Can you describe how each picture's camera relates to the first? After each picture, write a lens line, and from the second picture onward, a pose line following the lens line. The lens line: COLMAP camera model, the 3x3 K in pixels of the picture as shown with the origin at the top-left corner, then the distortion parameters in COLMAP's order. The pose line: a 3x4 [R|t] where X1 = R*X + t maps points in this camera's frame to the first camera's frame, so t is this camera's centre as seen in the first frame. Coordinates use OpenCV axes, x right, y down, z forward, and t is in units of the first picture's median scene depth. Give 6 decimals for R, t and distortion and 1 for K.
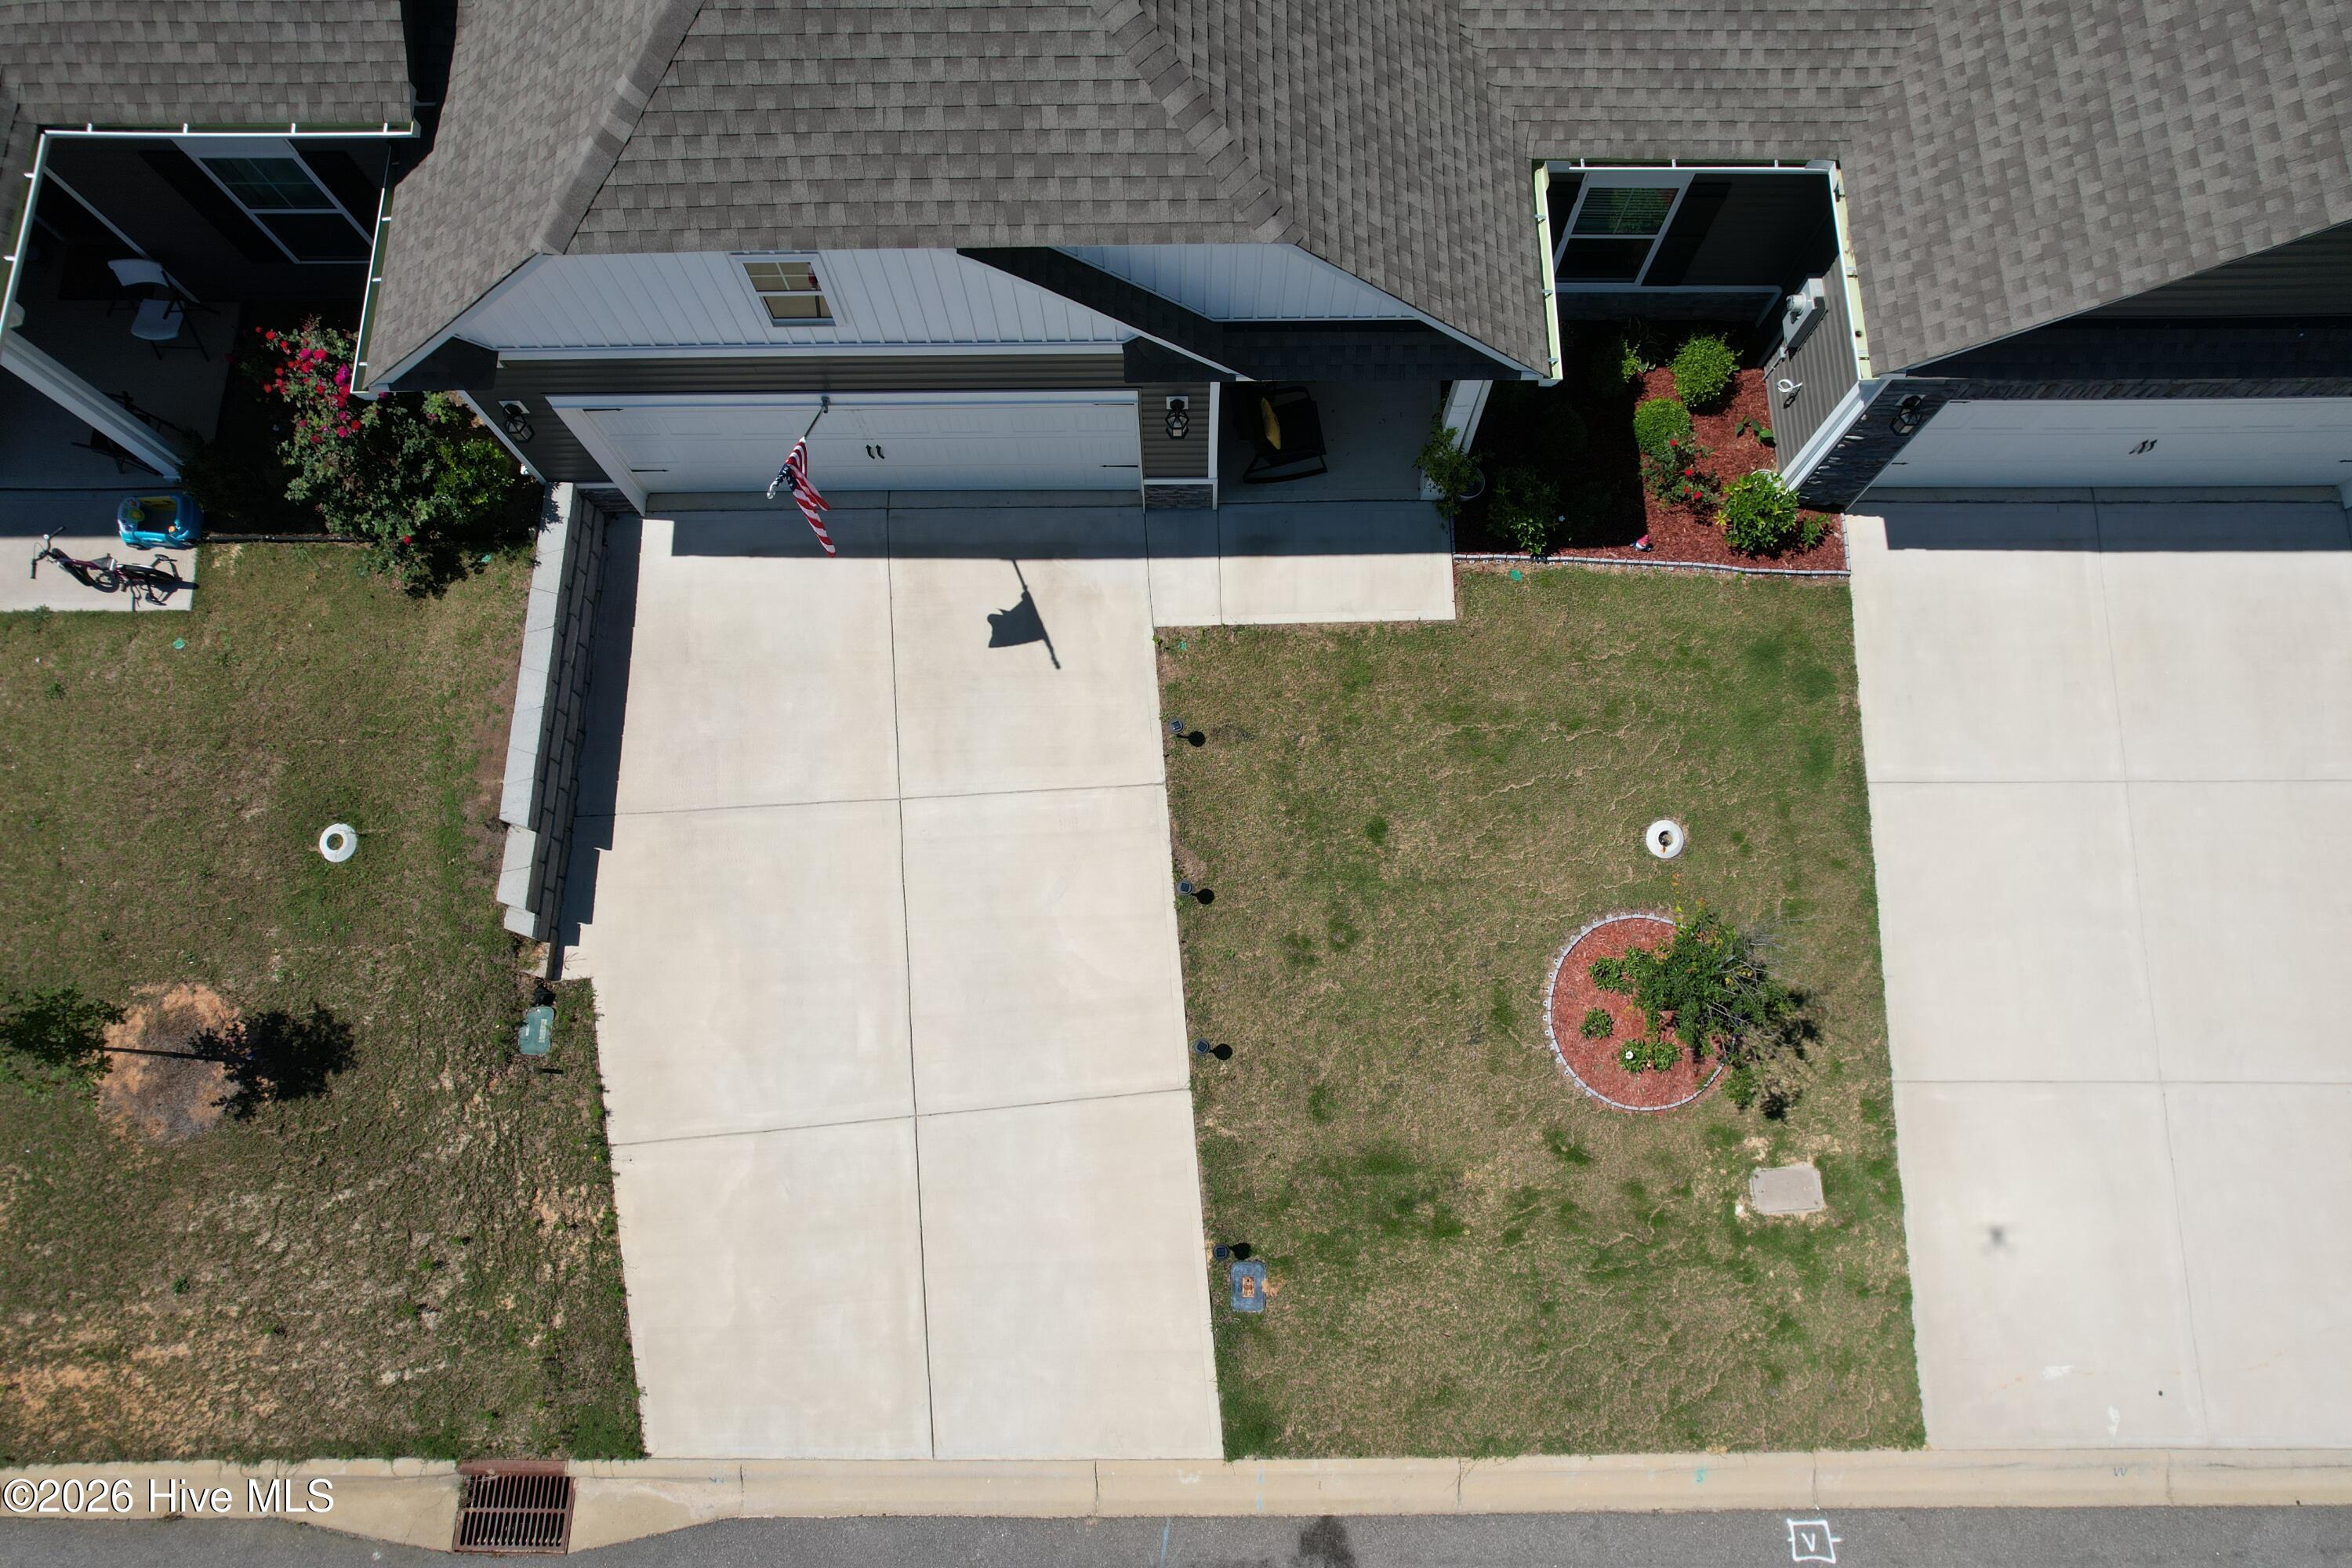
lens RADIAL K [[1505.1, 0, 1181.5], [0, 1505.1, 790.4], [0, 0, 1]] dist [-0.077935, 0.074978]
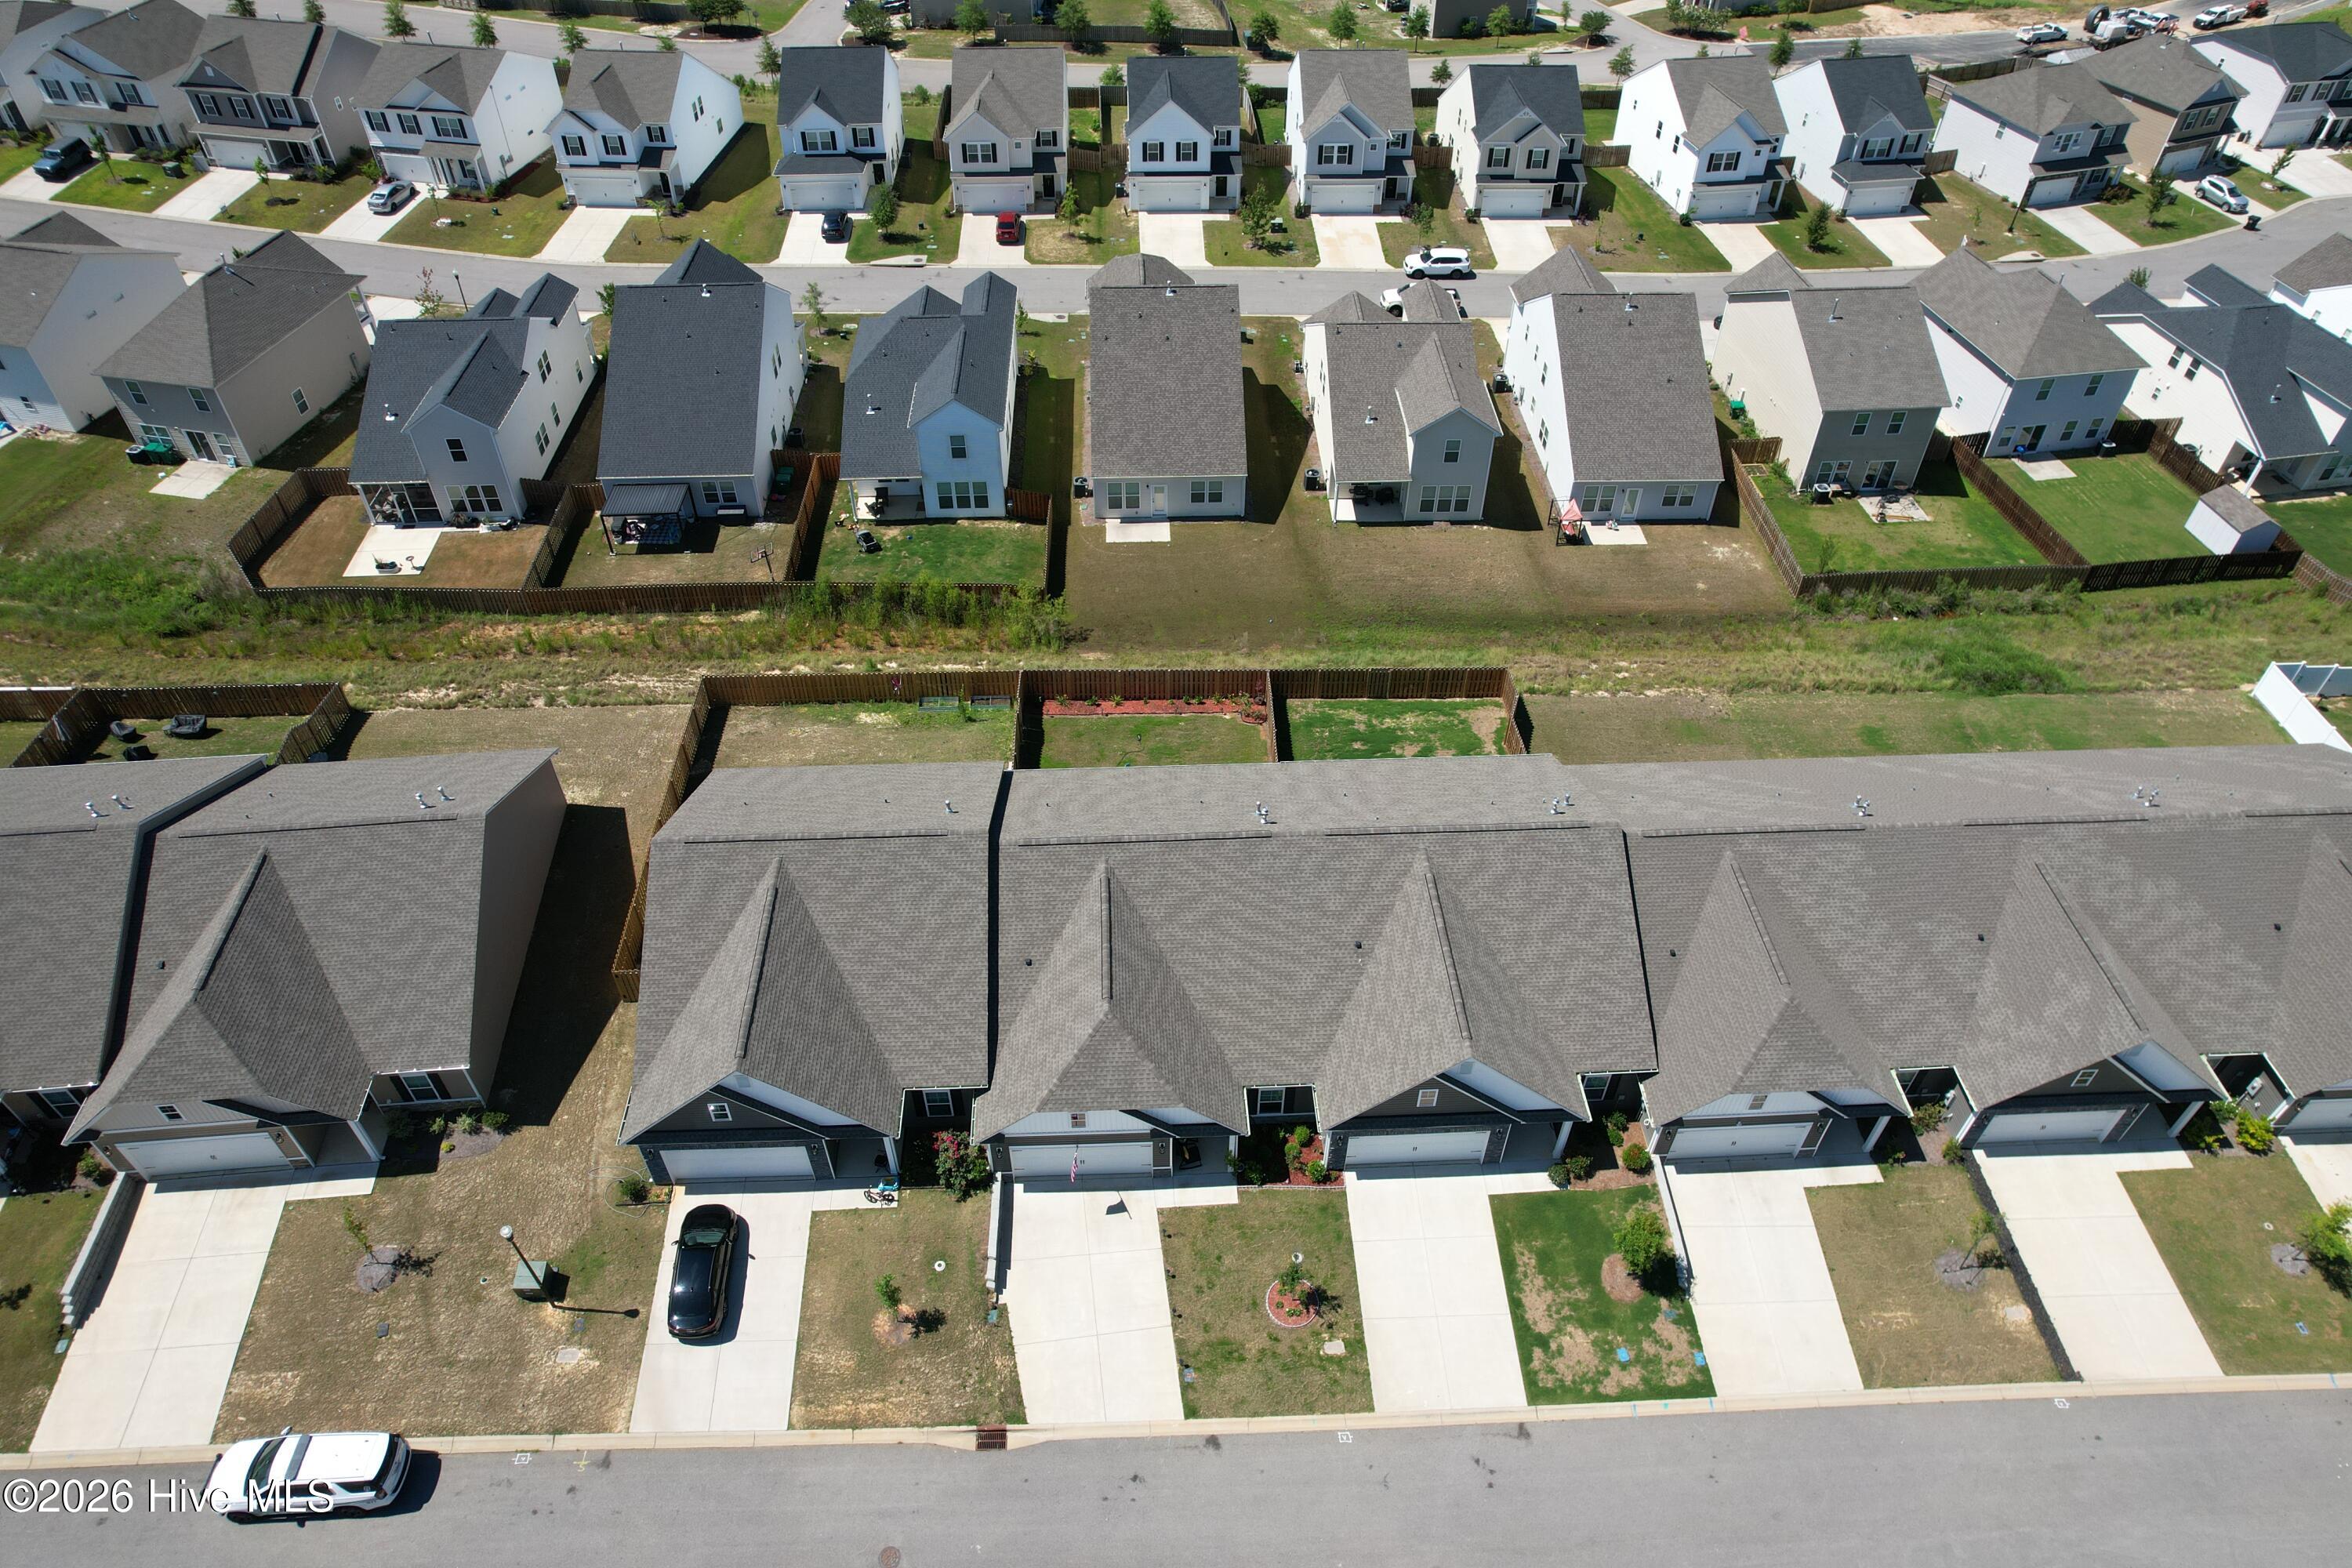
lens RADIAL K [[1505.1, 0, 1181.5], [0, 1505.1, 790.4], [0, 0, 1]] dist [-0.077935, 0.074978]
pose [[0.998873, -0.020060, 0.043021, -0.102579], [0.039751, 0.848844, -0.527147, 1.035976], [-0.025944, 0.528263, 0.848685, -2.871048]]
